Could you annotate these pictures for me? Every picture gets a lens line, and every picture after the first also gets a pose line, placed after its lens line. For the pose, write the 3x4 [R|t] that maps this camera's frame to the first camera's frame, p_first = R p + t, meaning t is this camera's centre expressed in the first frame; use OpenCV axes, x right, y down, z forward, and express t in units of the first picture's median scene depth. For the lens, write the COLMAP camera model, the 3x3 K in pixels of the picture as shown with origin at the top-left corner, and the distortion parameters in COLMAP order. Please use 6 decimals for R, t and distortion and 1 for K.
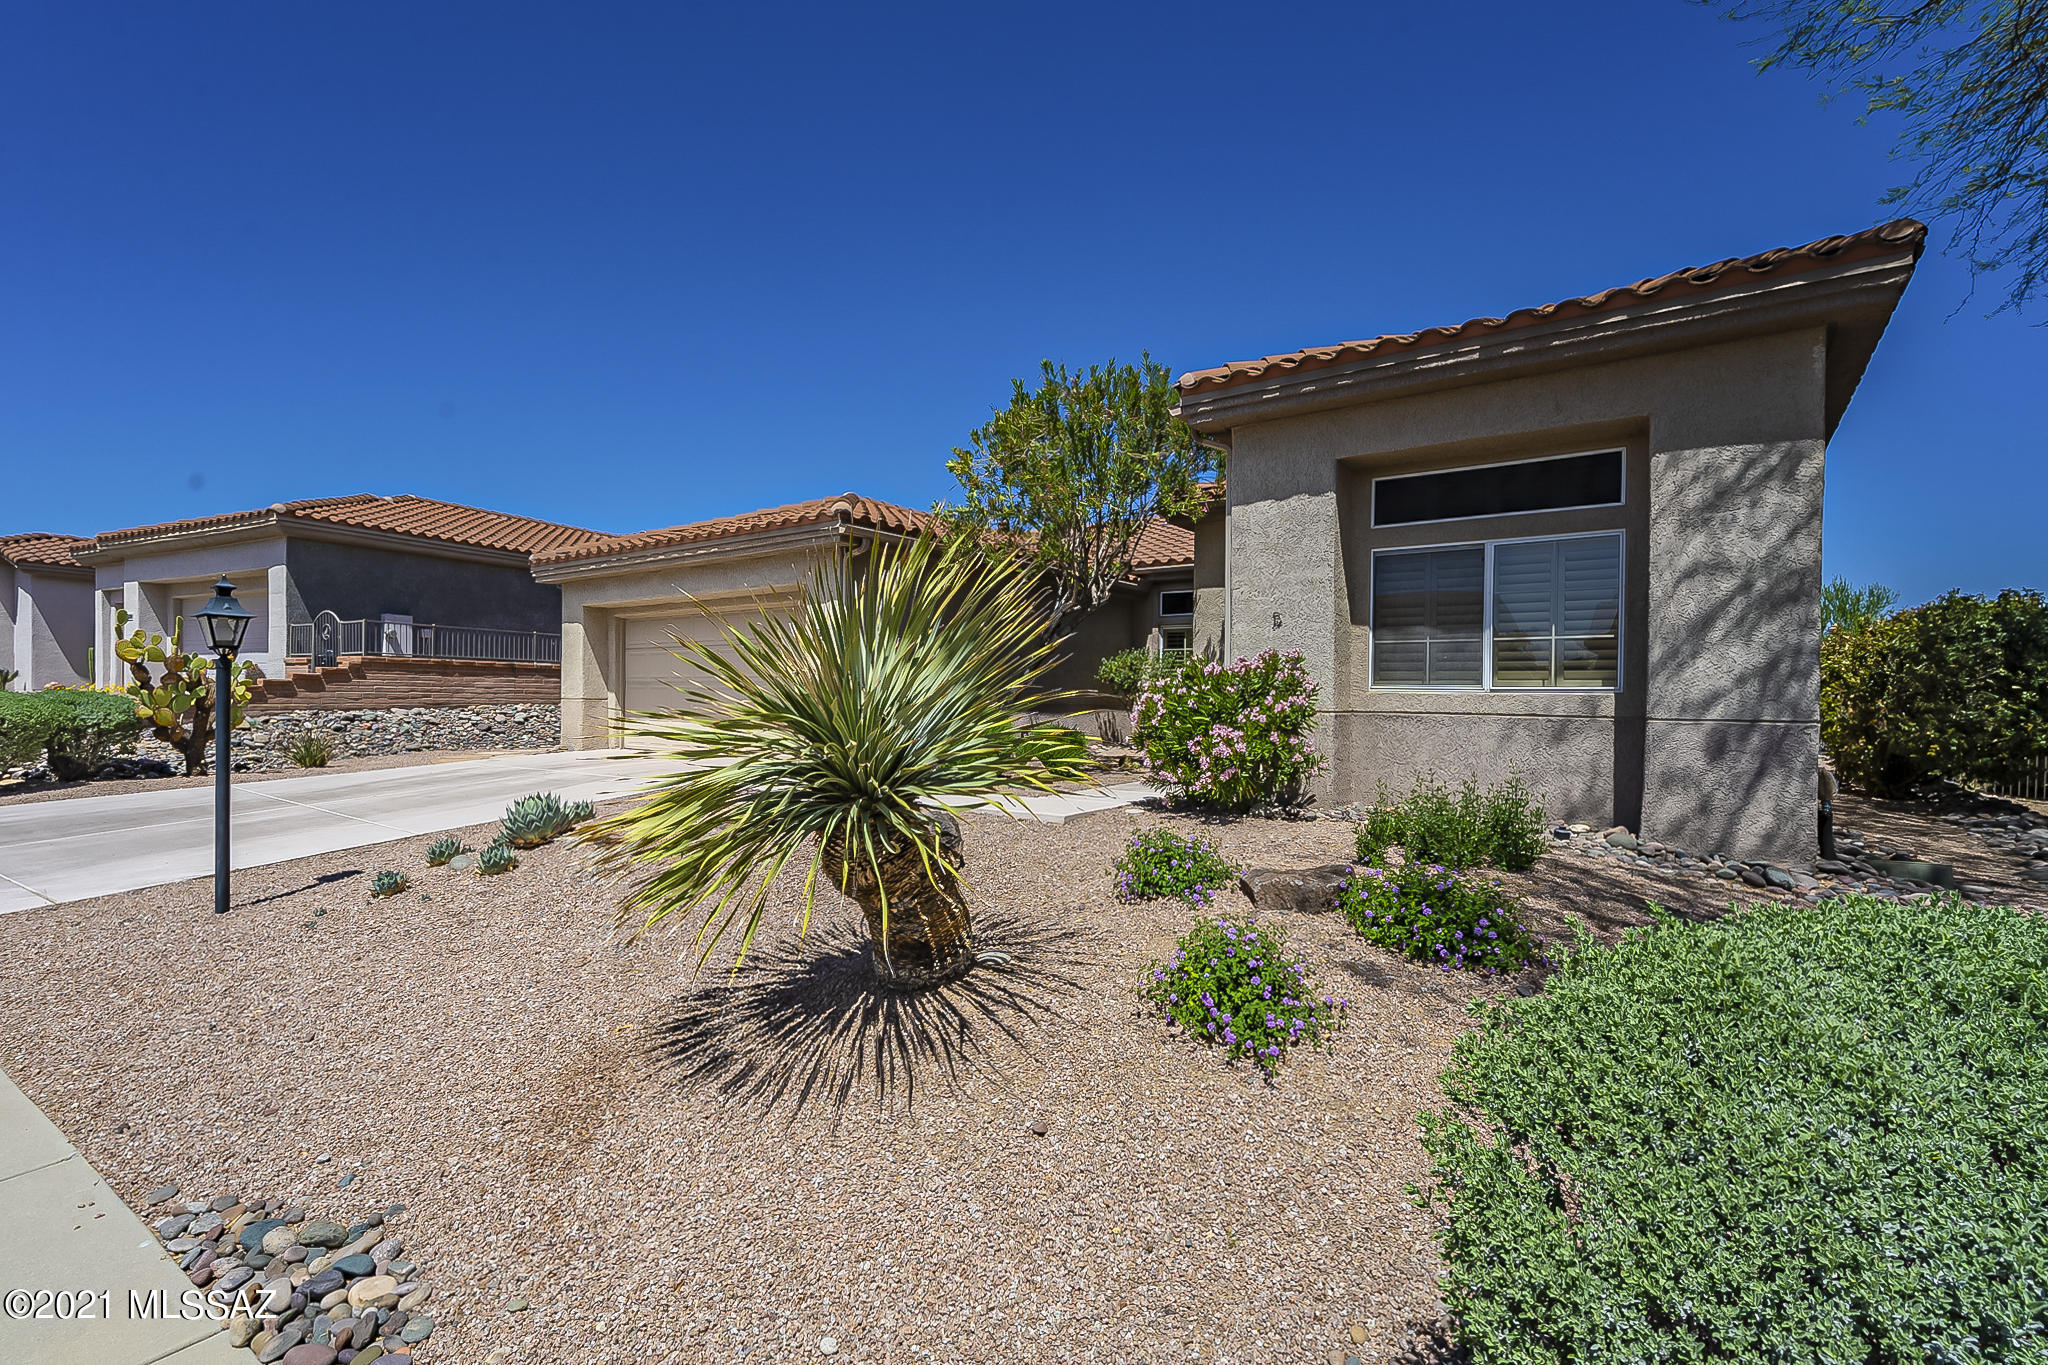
lens RADIAL K [[944.5, 0, 1006.7], [0, 944.5, 691.6], [0, 0, 1]] dist [-0.005483, 0.000480]
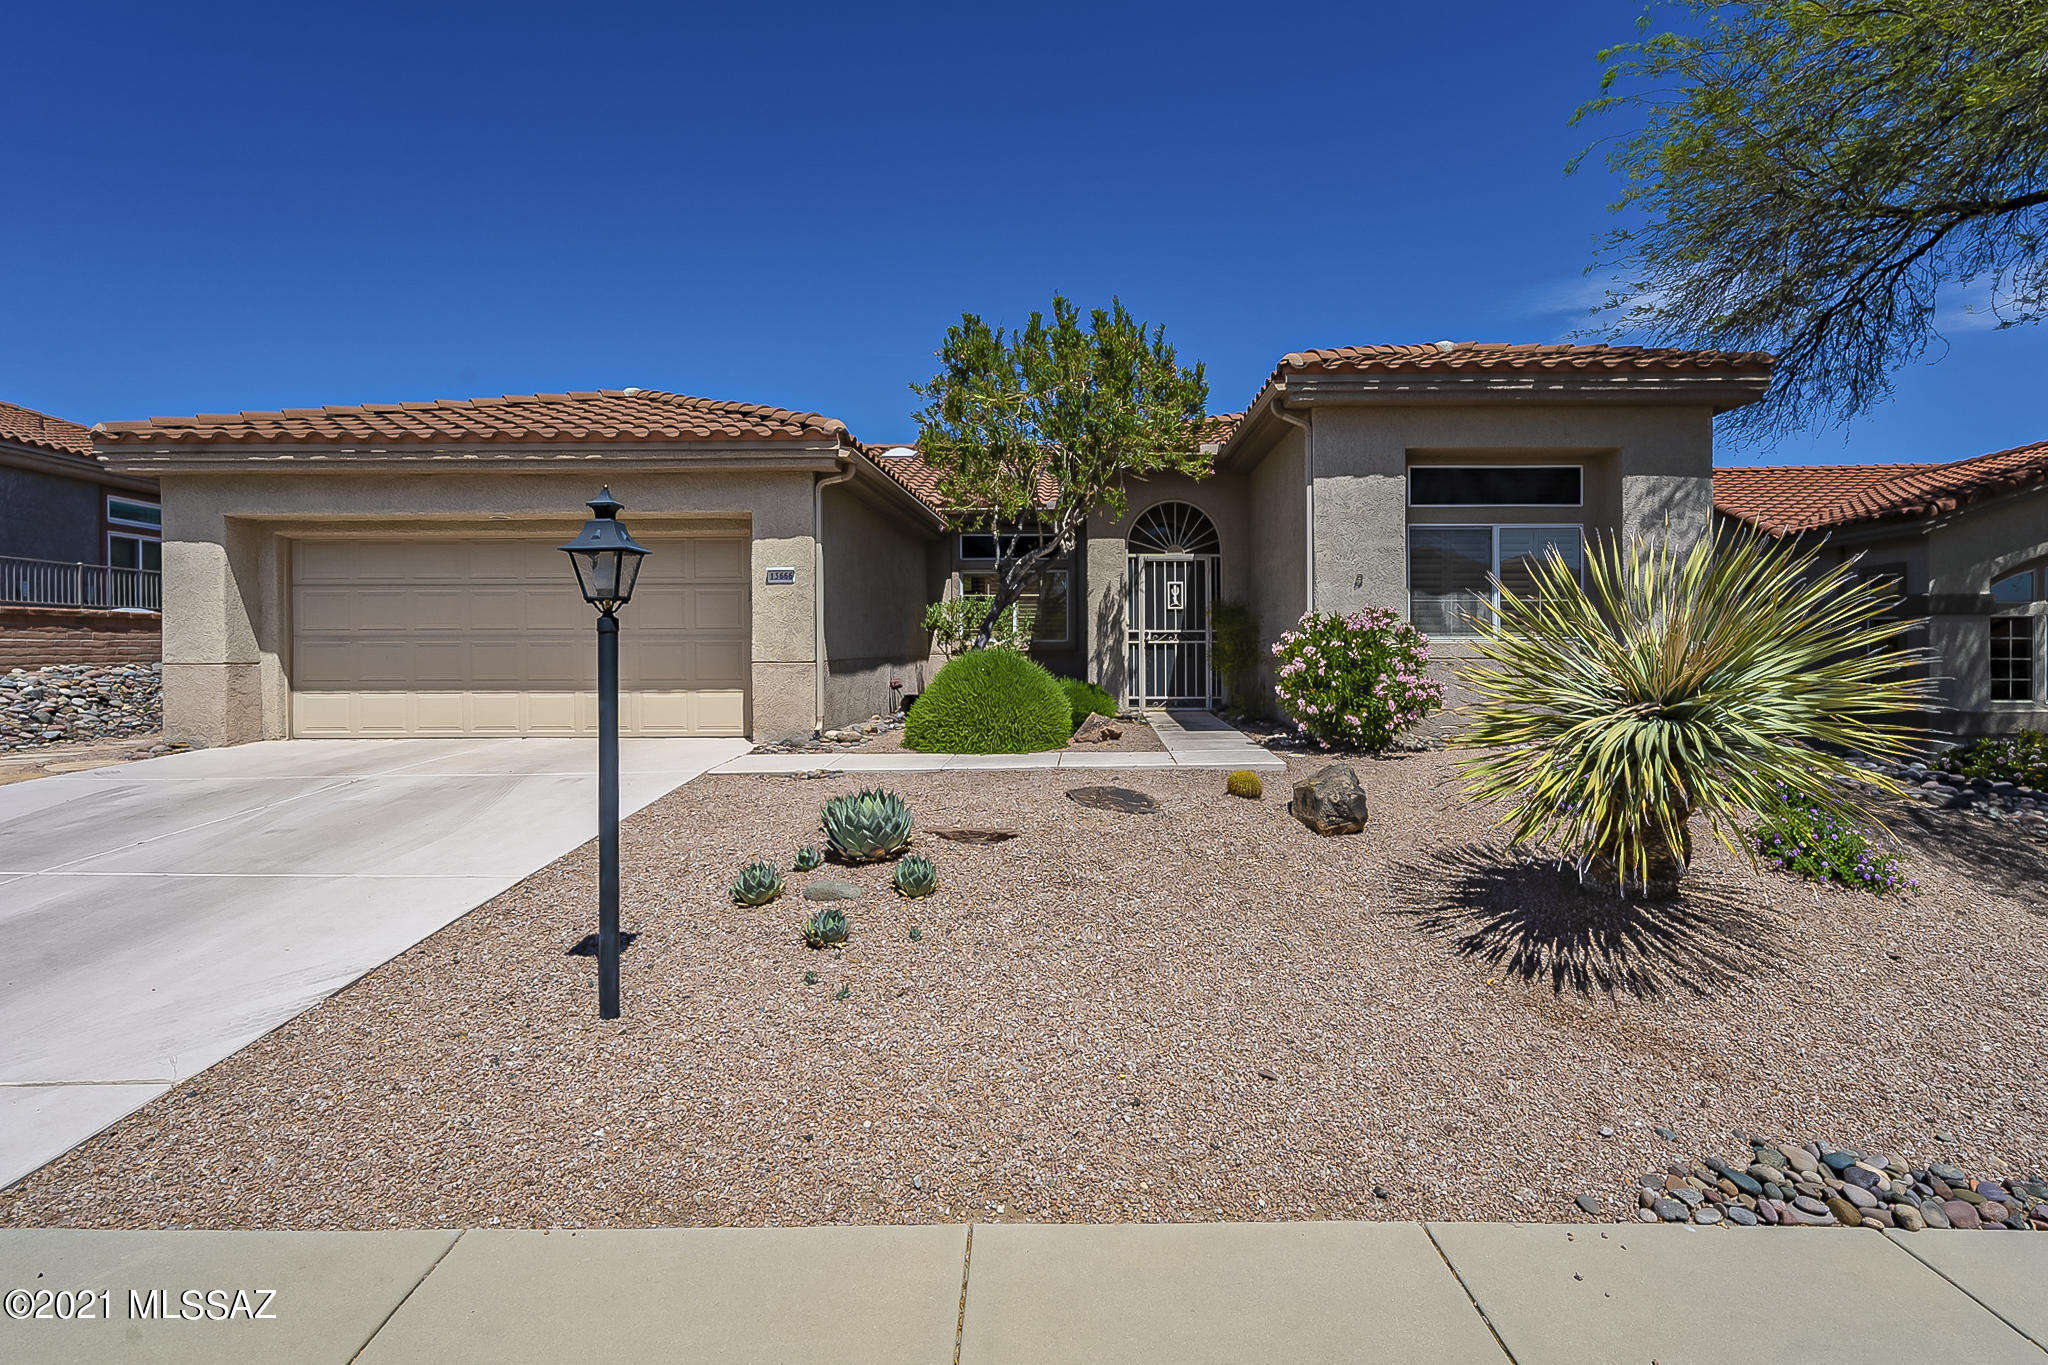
lens RADIAL K [[1040.4, 0, 1095.4], [0, 1040.4, 624.0], [0, 0, 1]] dist [-0.001535, -0.000024]
pose [[0.796414, -0.002884, 0.604745, -0.762596], [0.008959, 0.999935, -0.007030, -0.016527], [-0.604685, 0.011017, 0.796388, 0.185662]]
